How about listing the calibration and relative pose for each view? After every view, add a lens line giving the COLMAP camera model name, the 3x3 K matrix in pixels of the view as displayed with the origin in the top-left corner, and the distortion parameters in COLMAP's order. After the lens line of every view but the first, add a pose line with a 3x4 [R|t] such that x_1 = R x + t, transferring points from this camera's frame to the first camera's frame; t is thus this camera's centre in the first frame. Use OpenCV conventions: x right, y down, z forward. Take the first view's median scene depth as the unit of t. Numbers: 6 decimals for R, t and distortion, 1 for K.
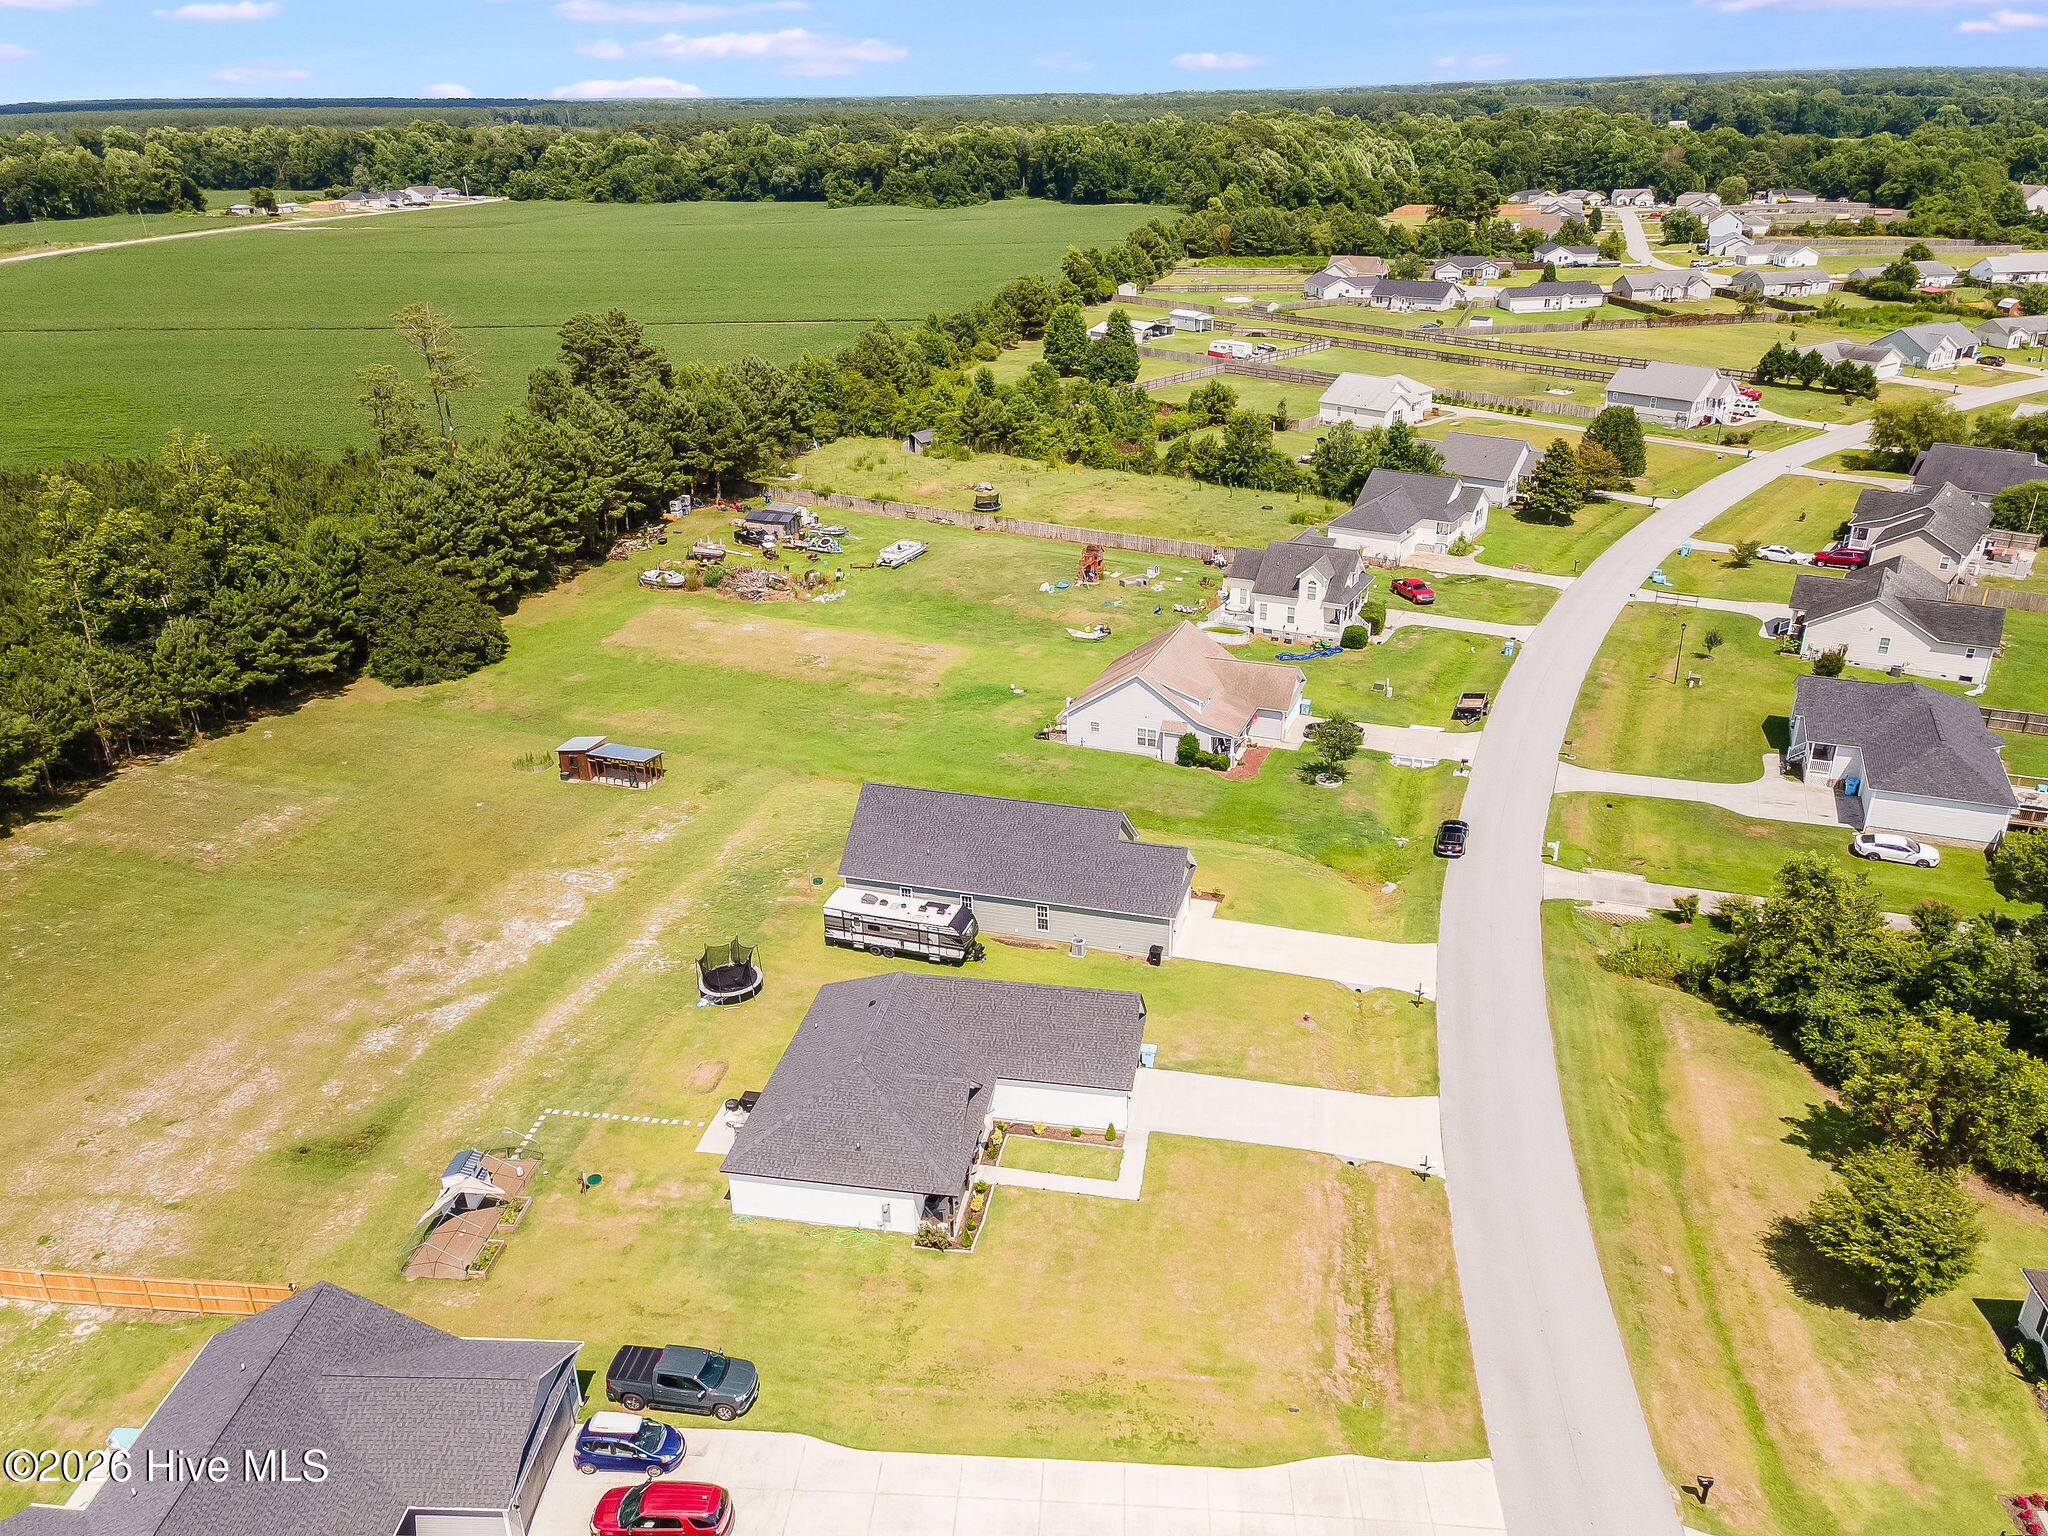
lens RADIAL K [[1495.6, 0, 1024.2], [0, 1495.6, 756.6], [0, 0, 1]] dist [0.036400, 0.019372]
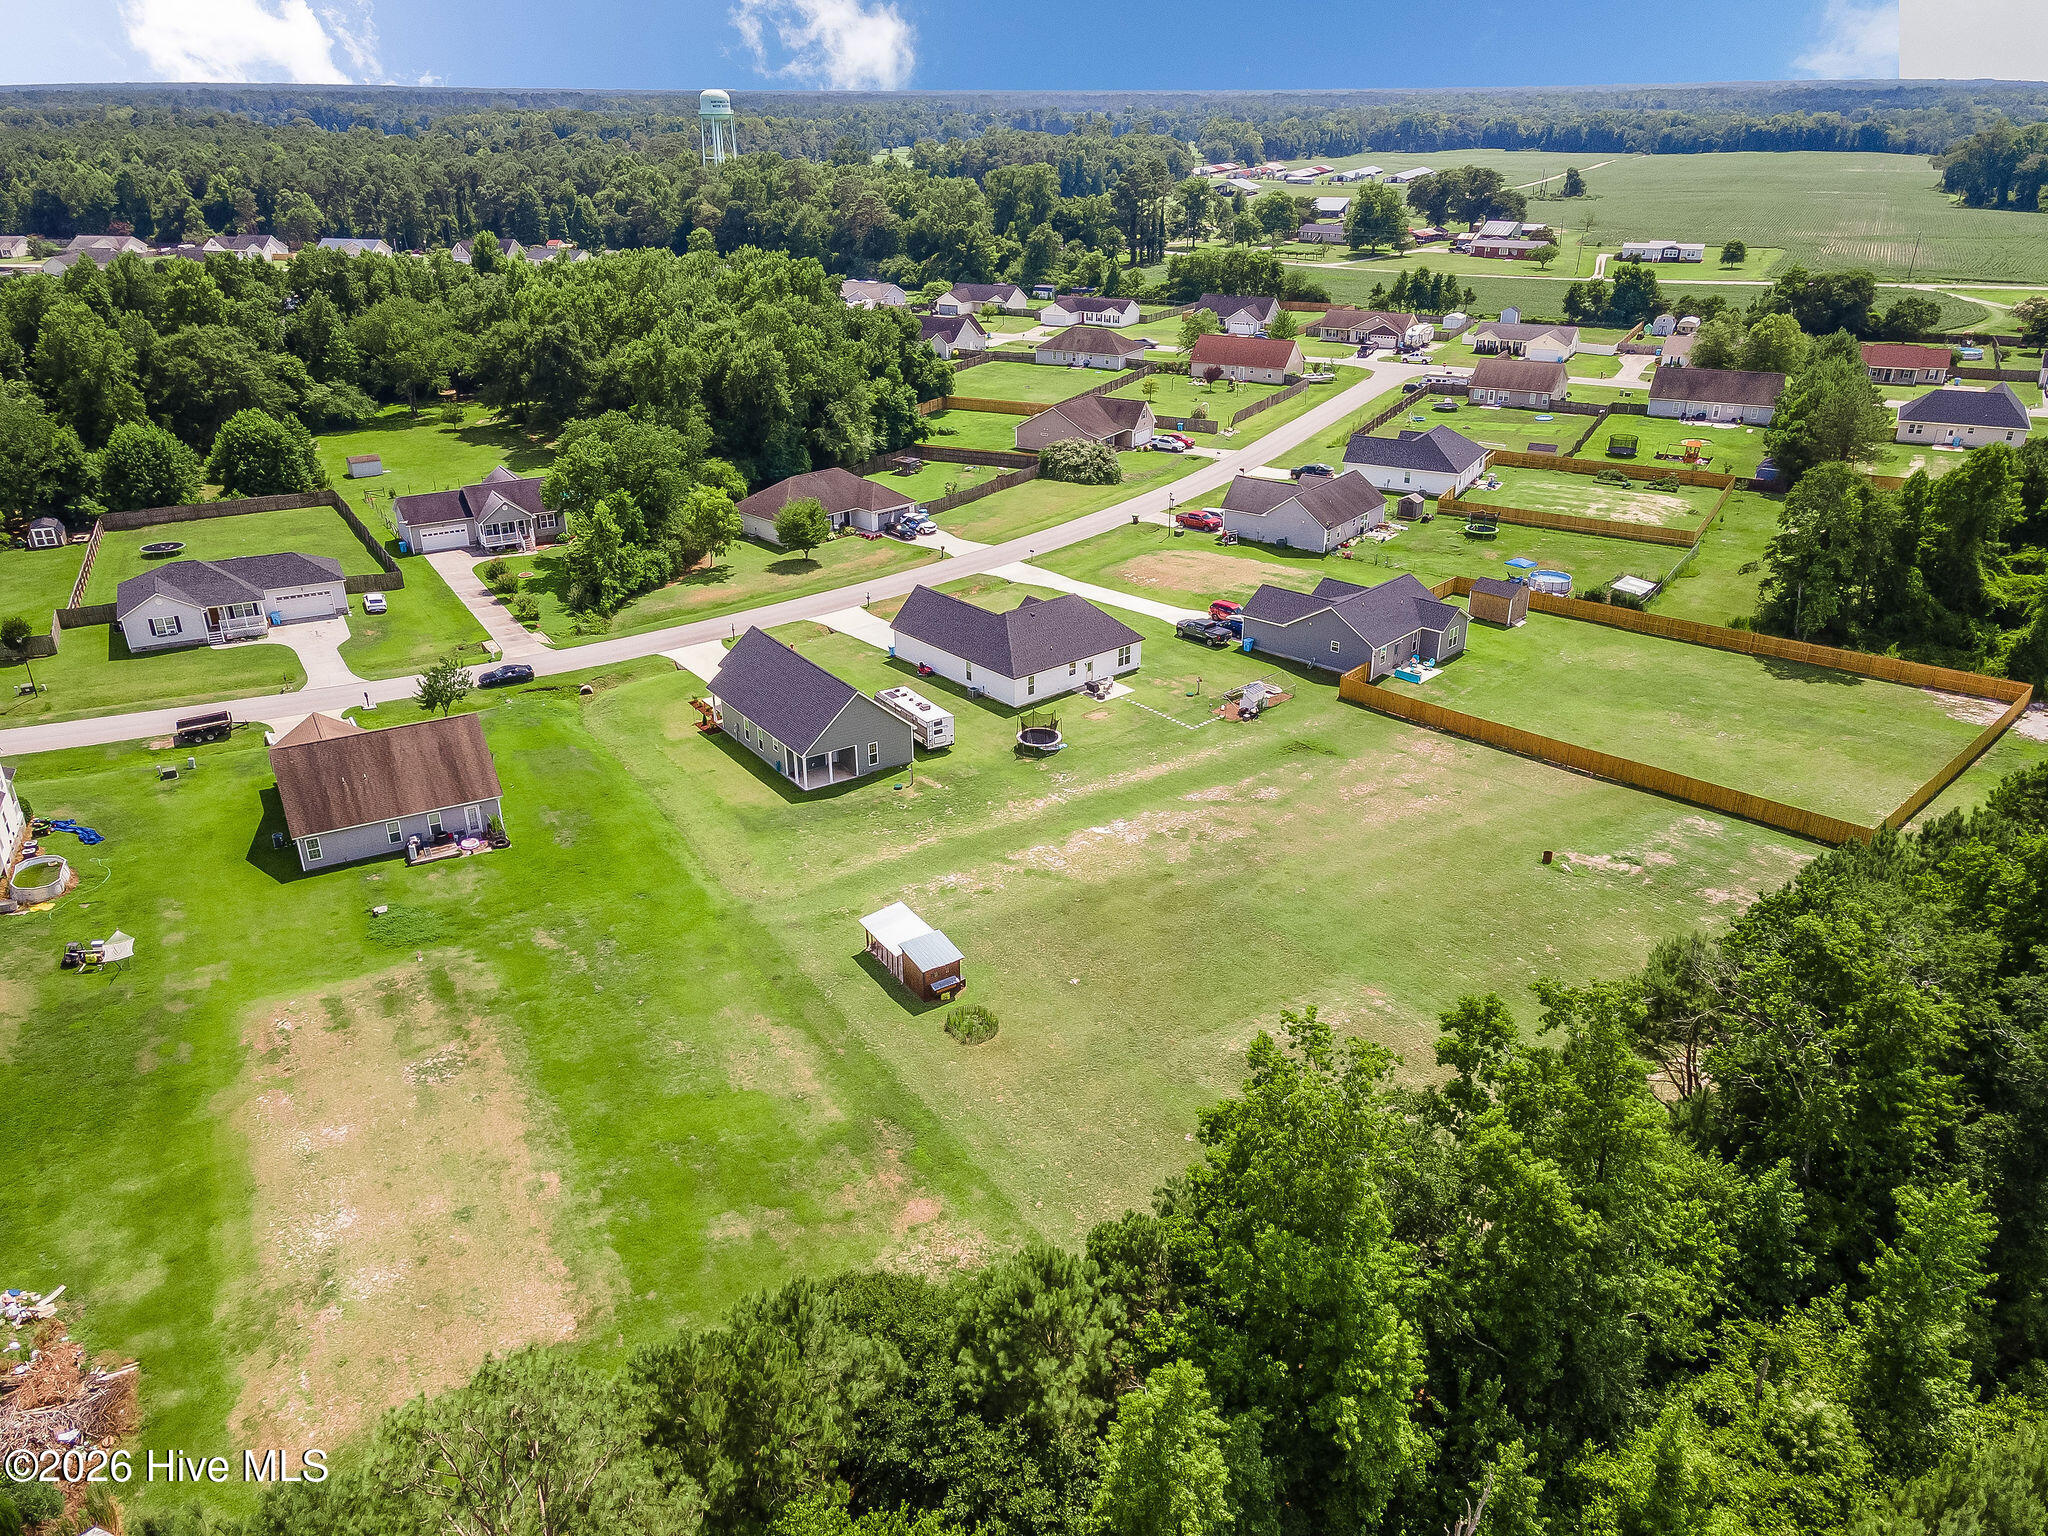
lens RADIAL K [[1495.6, 0, 1023.9], [0, 1495.6, 766.7], [0, 0, 1]] dist [0.036400, 0.019372]
pose [[-0.777281, -0.242043, 0.580732, -0.541868], [0.268146, 0.707559, 0.653803, -0.402643], [-0.569150, 0.663909, -0.485069, 0.926015]]
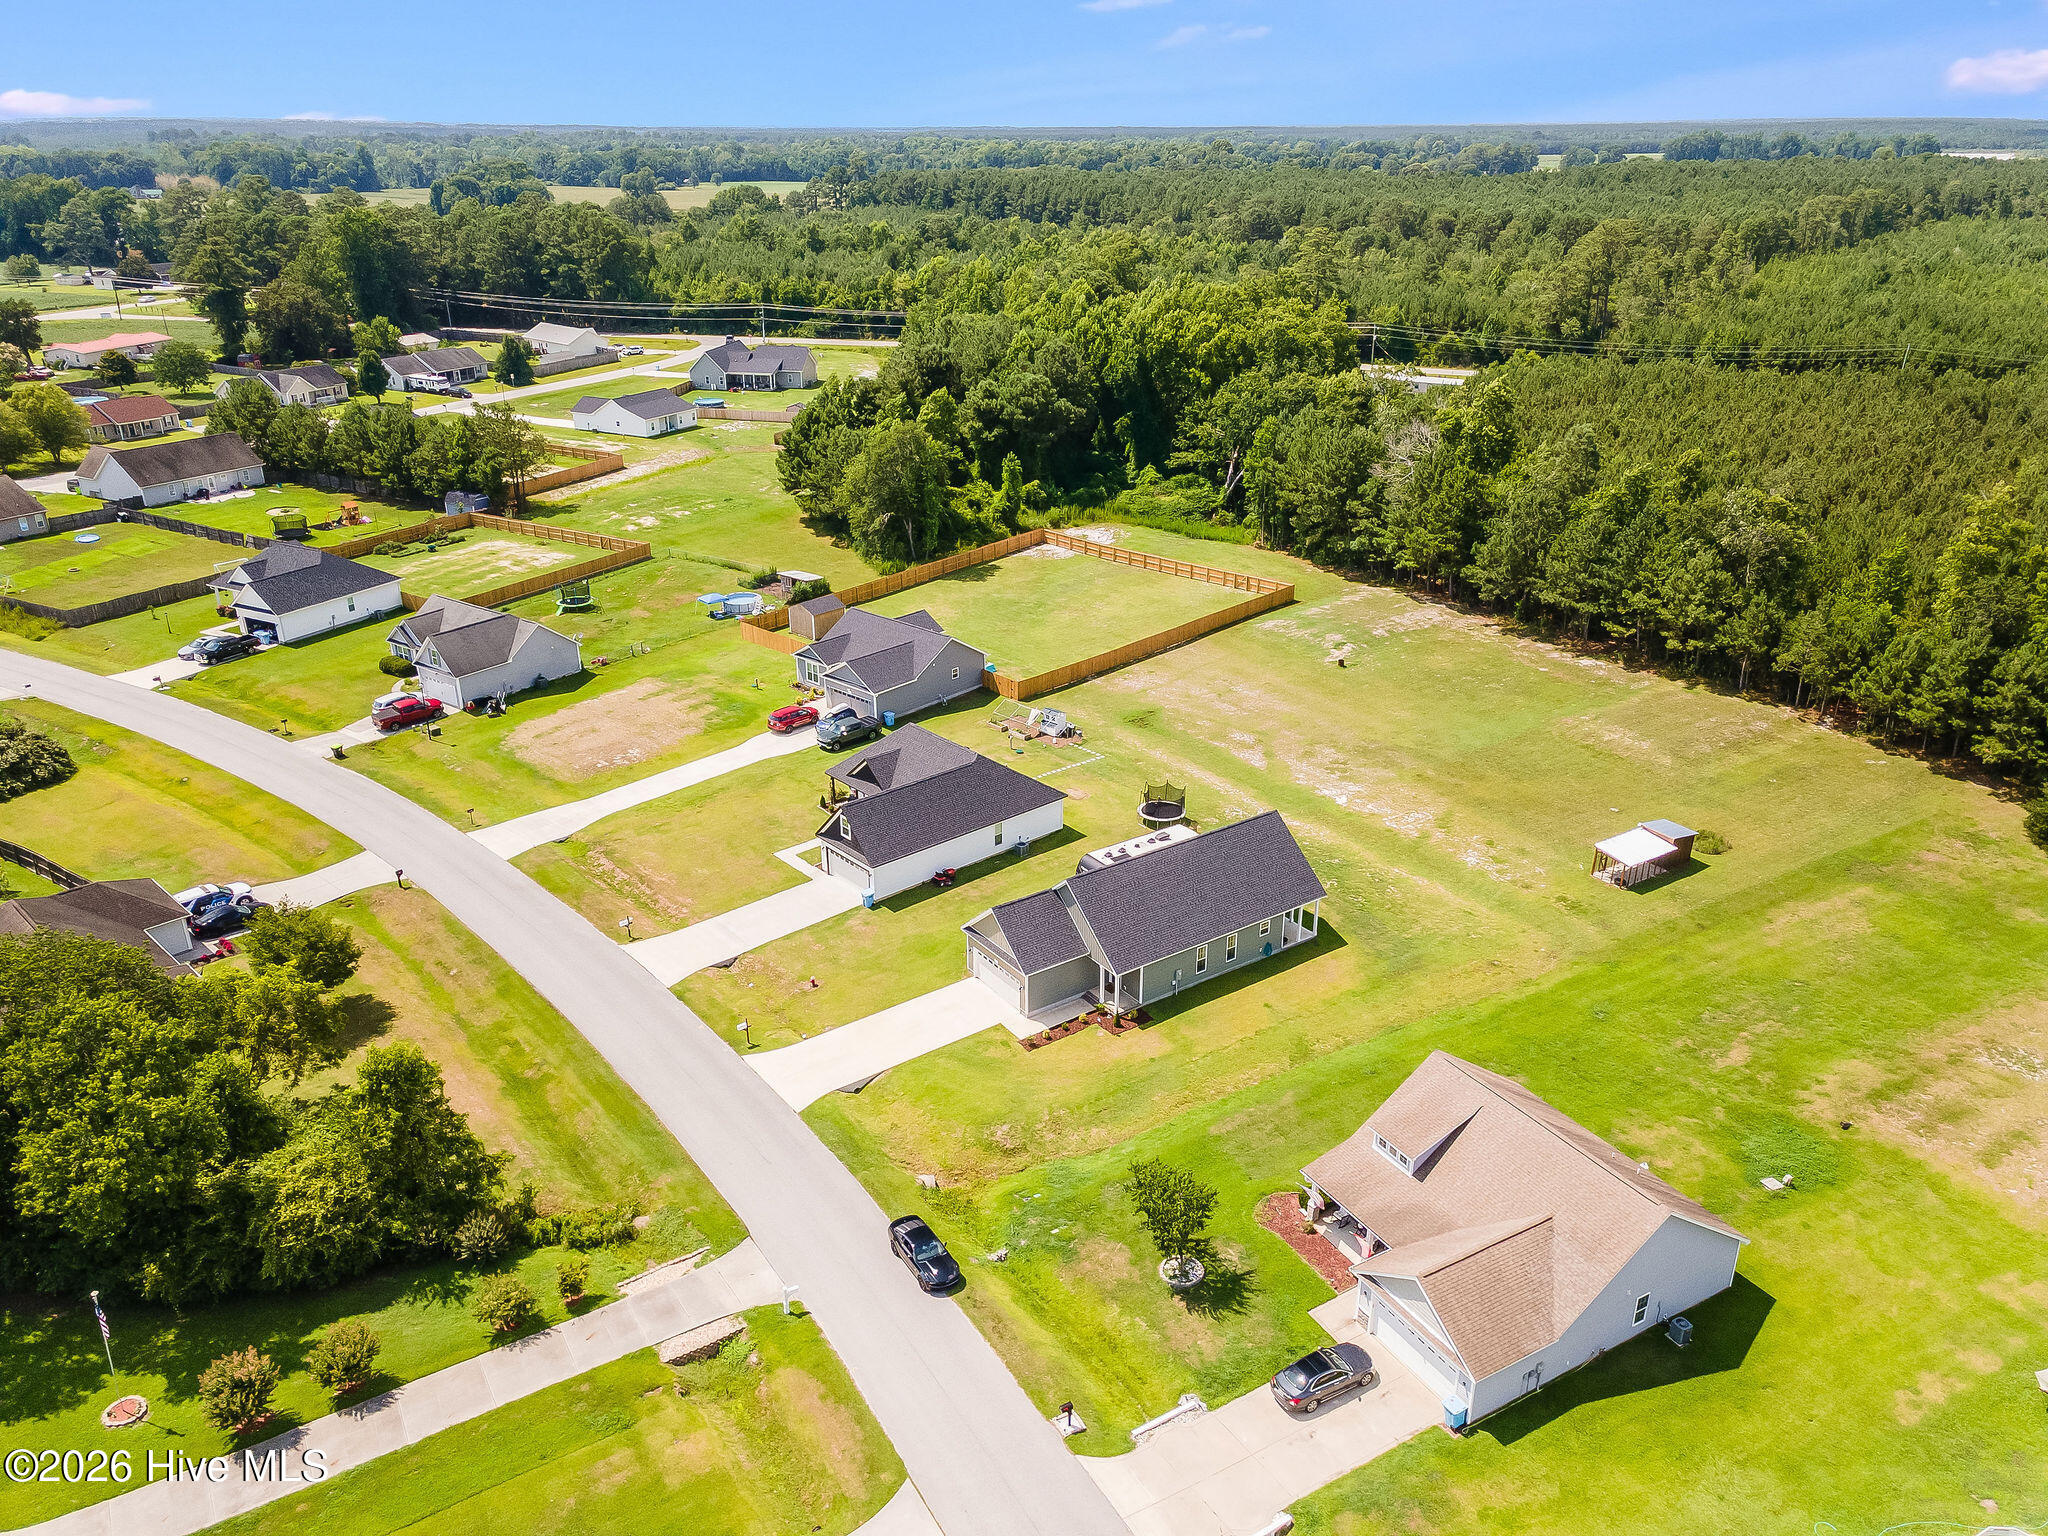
lens RADIAL K [[1495.6, 0, 1027.3], [0, 1495.6, 769.4], [0, 0, 1]] dist [0.036400, 0.019372]
pose [[-0.621254, 0.322255, -0.714279, 0.433358], [-0.308913, 0.736988, 0.601183, -0.340714], [0.720150, 0.594138, -0.358308, 0.743180]]
